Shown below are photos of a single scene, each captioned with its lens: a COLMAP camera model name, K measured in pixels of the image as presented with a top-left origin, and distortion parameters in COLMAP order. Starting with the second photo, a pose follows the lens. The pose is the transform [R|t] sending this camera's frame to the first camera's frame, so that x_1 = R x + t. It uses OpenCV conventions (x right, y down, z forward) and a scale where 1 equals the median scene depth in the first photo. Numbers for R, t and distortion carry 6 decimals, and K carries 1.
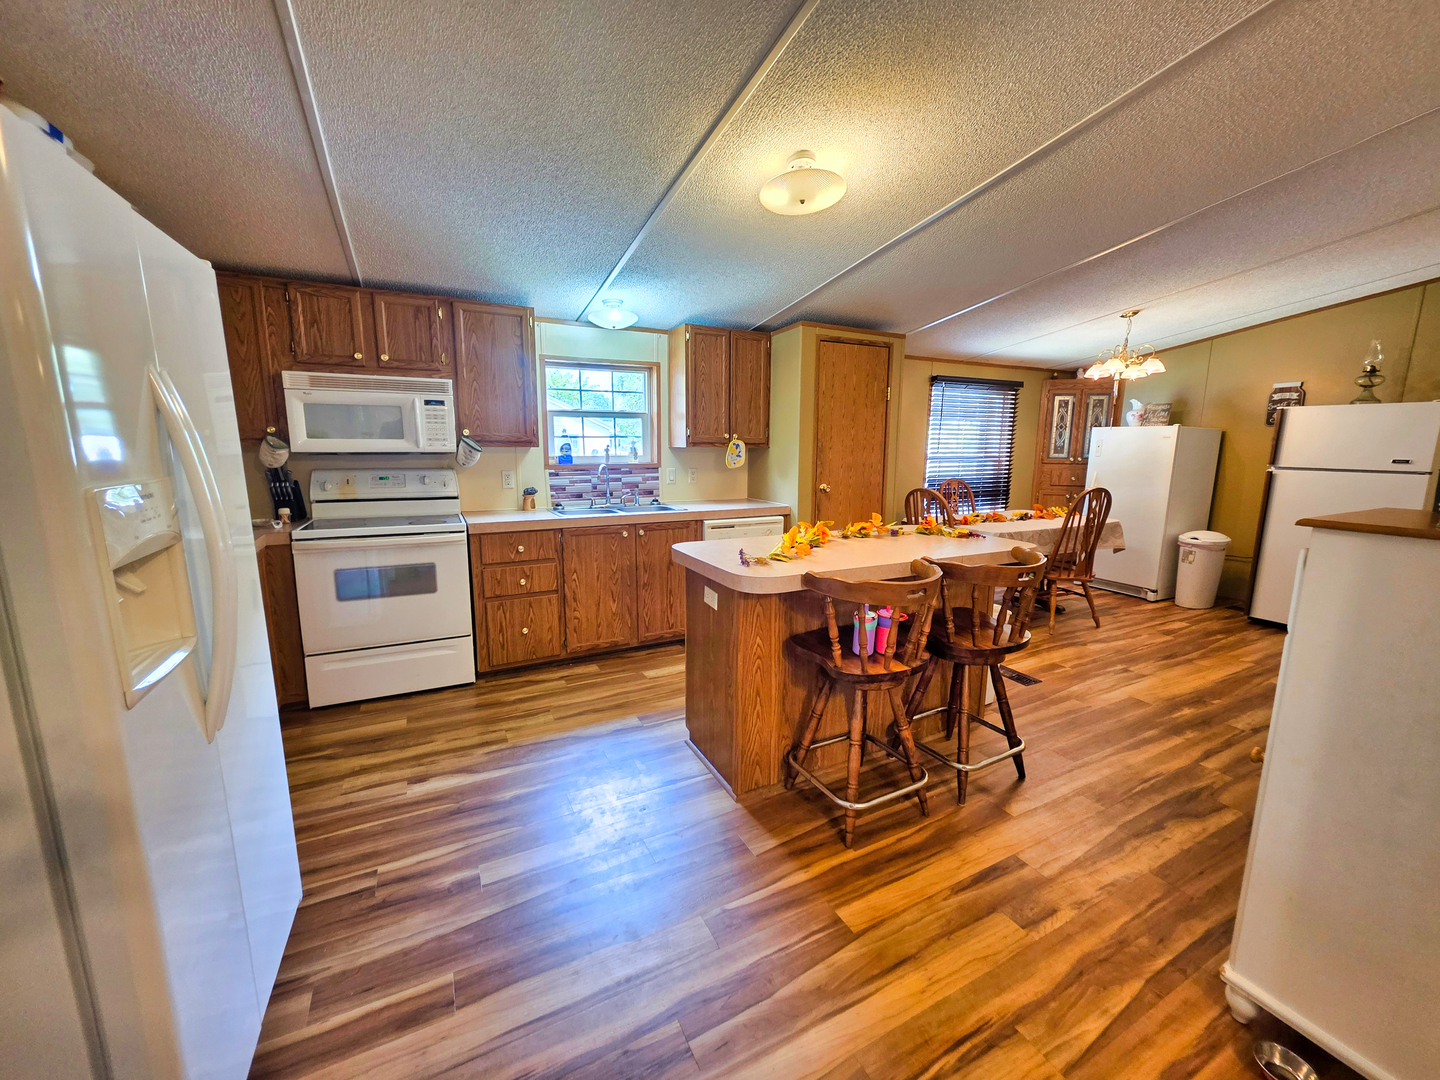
lens RADIAL K [[576.4, 0, 726.6], [0, 576.4, 534.8], [0, 0, 1]] dist [-0.000784, 0.000666]
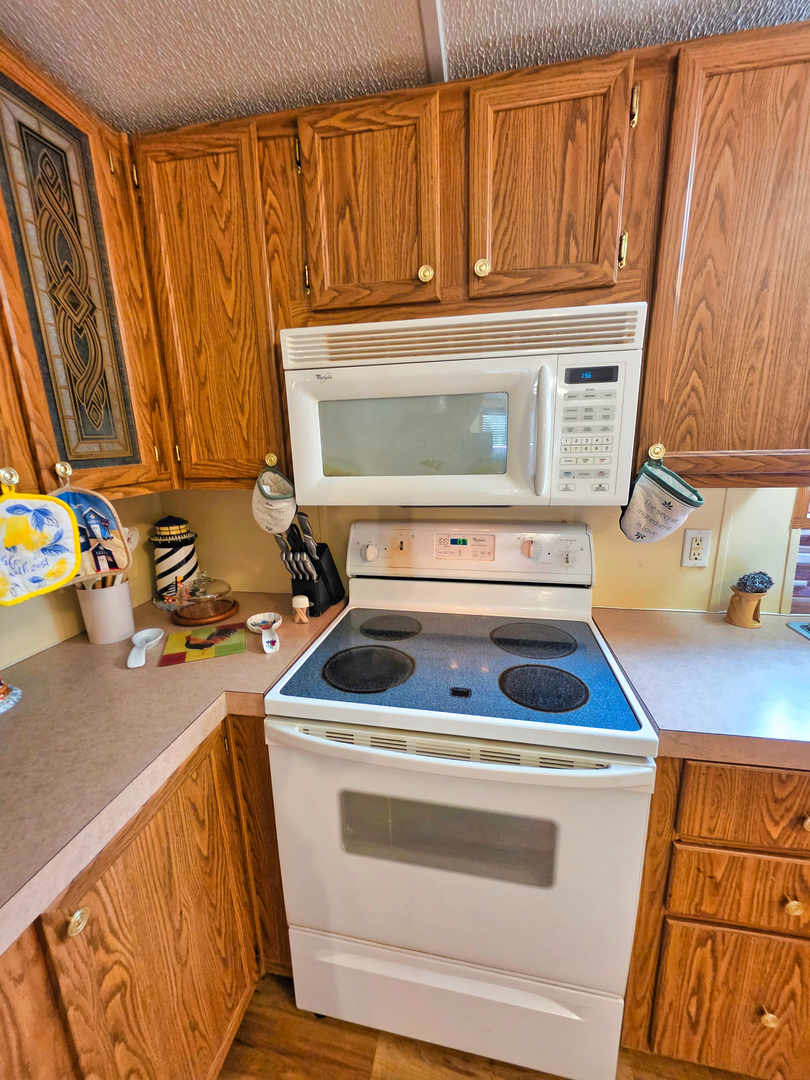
lens RADIAL K [[432.3, 0, 405.8], [0, 432.3, 540.8], [0, 0, 1]] dist [-0.000784, 0.000666]
pose [[0.785747, 0.114746, -0.607812, -0.386577], [-0.065980, 0.992585, 0.102090, -0.132760], [0.615020, -0.040114, 0.787491, 0.648496]]
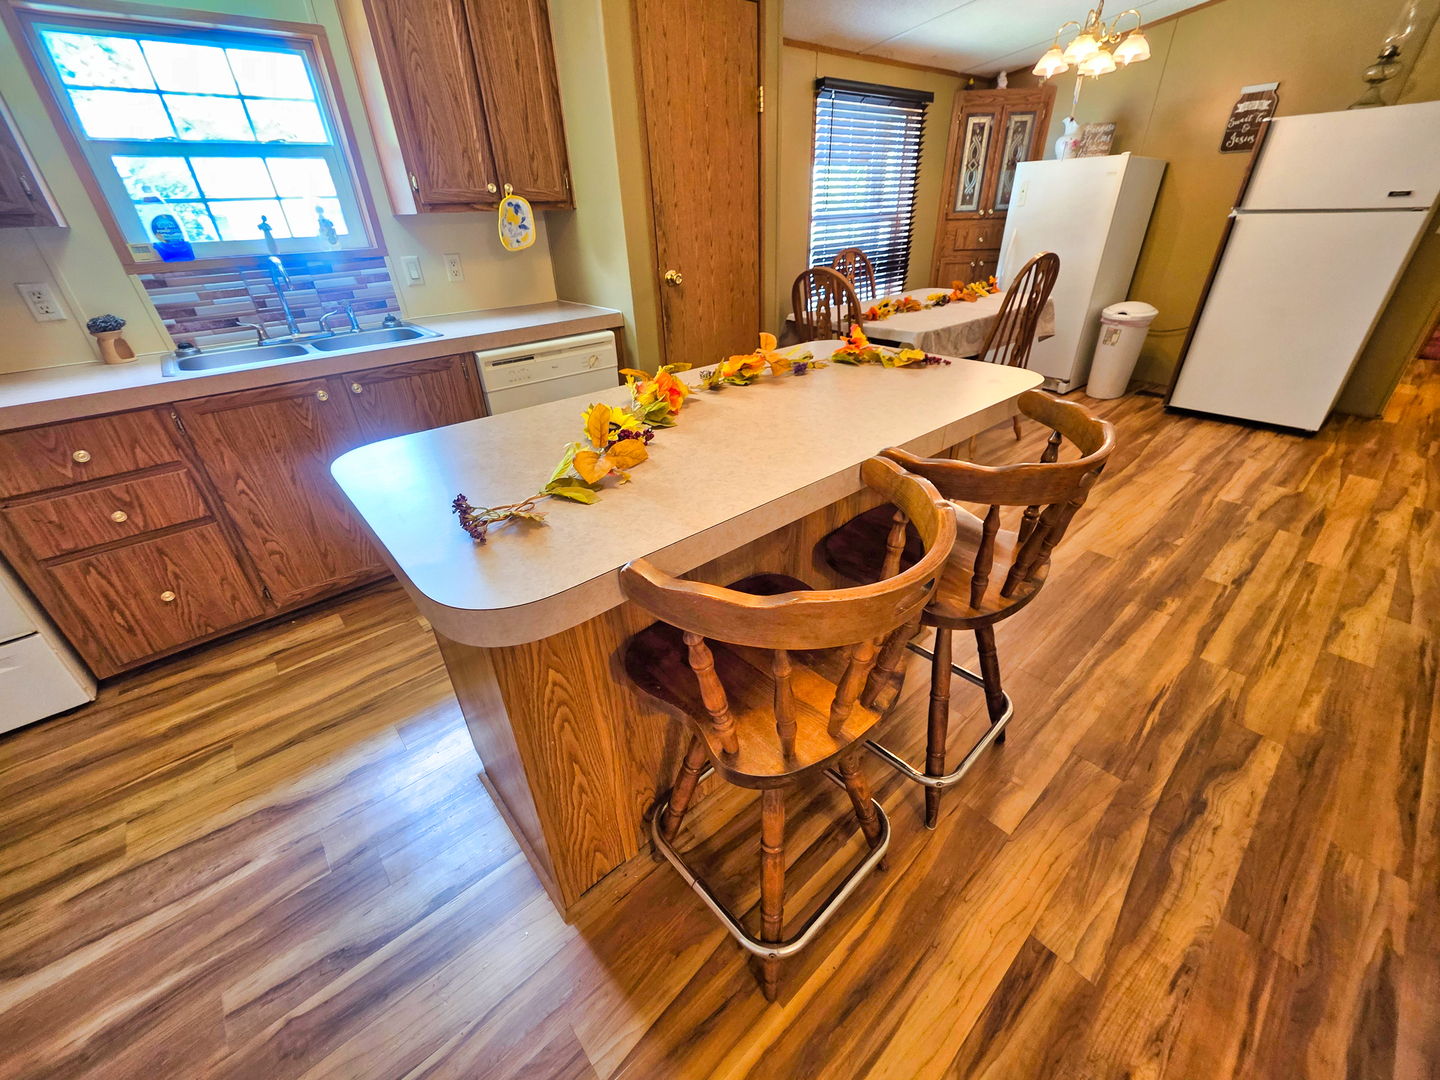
lens RADIAL K [[576.4, 0, 725.5], [0, 576.4, 537.6], [0, 0, 1]] dist [-0.000784, 0.000666]
pose [[0.970052, -0.150427, 0.190709, 0.074342], [0.073538, 0.930184, 0.359651, -0.046368], [-0.231496, -0.334856, 0.913390, 0.372605]]
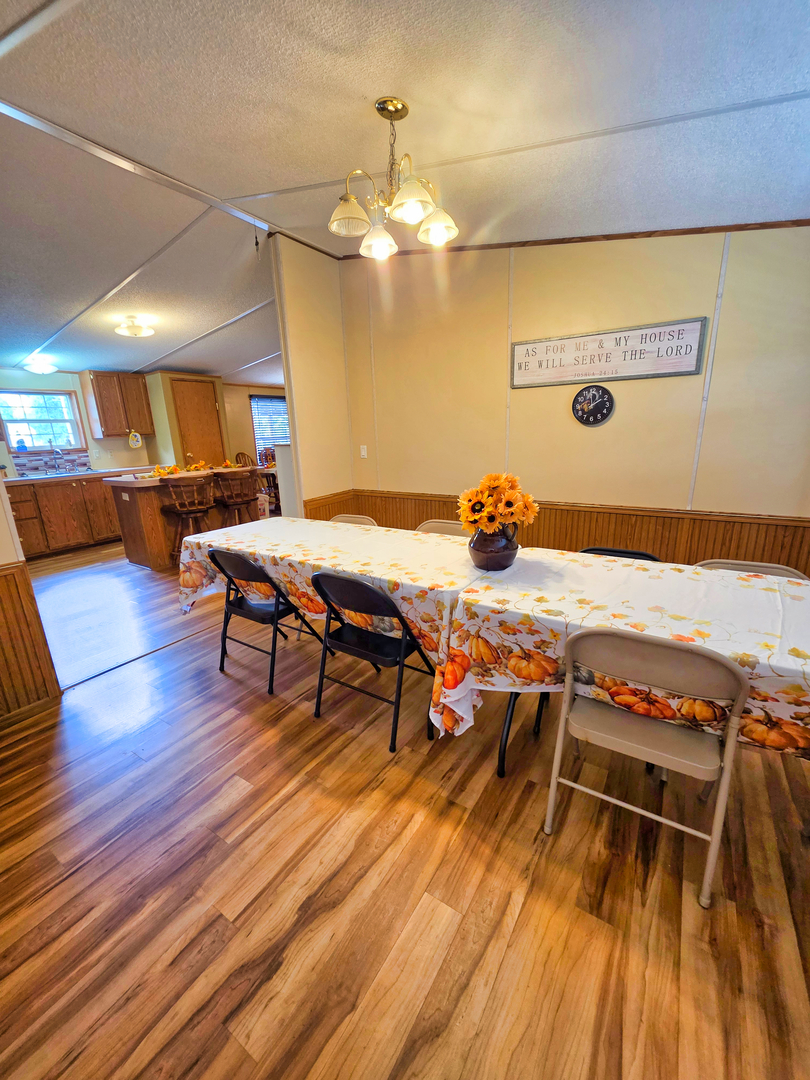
lens RADIAL K [[432.3, 0, 405.3], [0, 432.3, 544.6], [0, 0, 1]] dist [-0.000784, 0.000666]
pose [[0.867265, -0.165032, 0.469698, 0.073857], [0.119650, 0.984900, 0.125127, 0.151502], [-0.483256, -0.052318, 0.873915, -0.827399]]
